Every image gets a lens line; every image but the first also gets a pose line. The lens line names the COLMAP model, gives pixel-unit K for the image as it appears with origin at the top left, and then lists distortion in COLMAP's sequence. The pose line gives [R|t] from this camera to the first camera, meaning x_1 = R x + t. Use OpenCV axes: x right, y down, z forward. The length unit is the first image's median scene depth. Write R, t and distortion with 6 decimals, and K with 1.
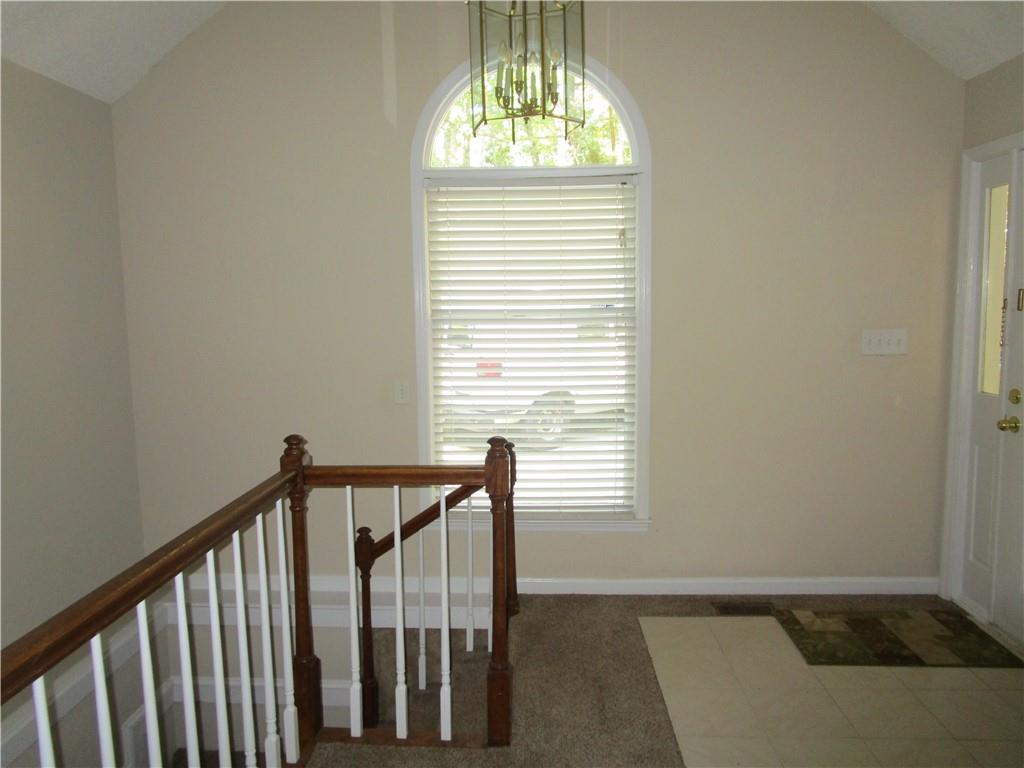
lens RADIAL K [[734.3, 0, 517.0], [0, 734.3, 383.8], [0, 0, 1]] dist [0.046803, 0.008962]
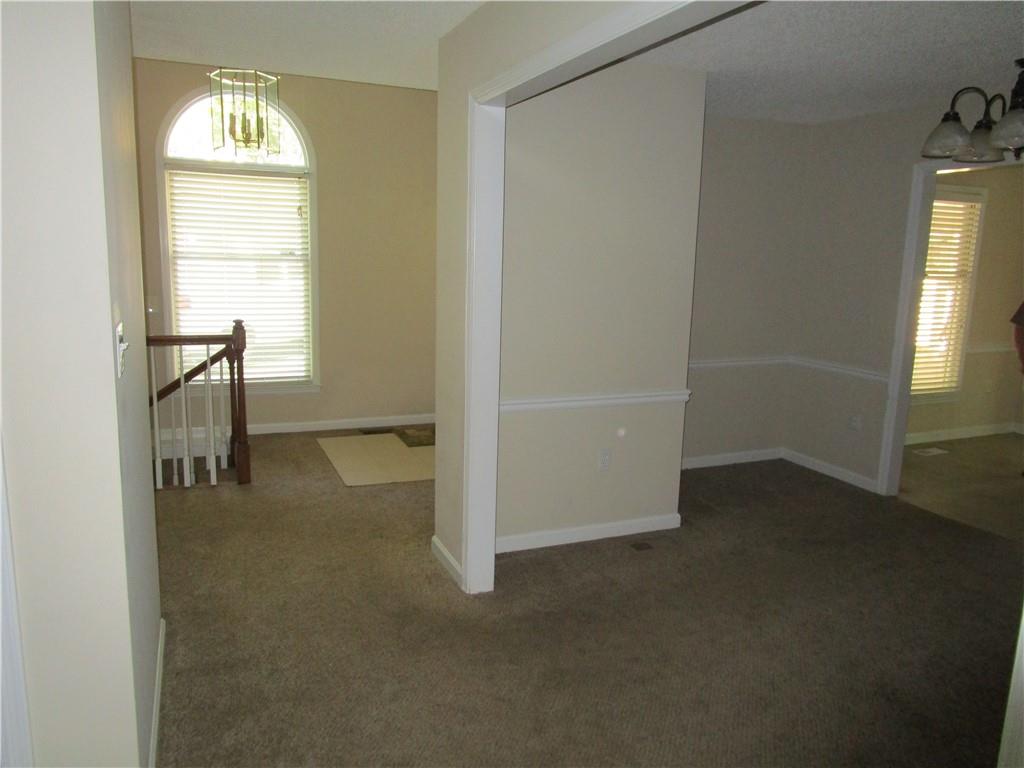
lens RADIAL K [[734.3, 0, 511.7], [0, 734.3, 379.8], [0, 0, 1]] dist [0.046803, 0.008962]
pose [[0.904032, -0.035463, 0.425990, -0.145765], [0.013025, 0.998375, 0.055473, 0.092770], [-0.427266, -0.044601, 0.903025, -0.712014]]
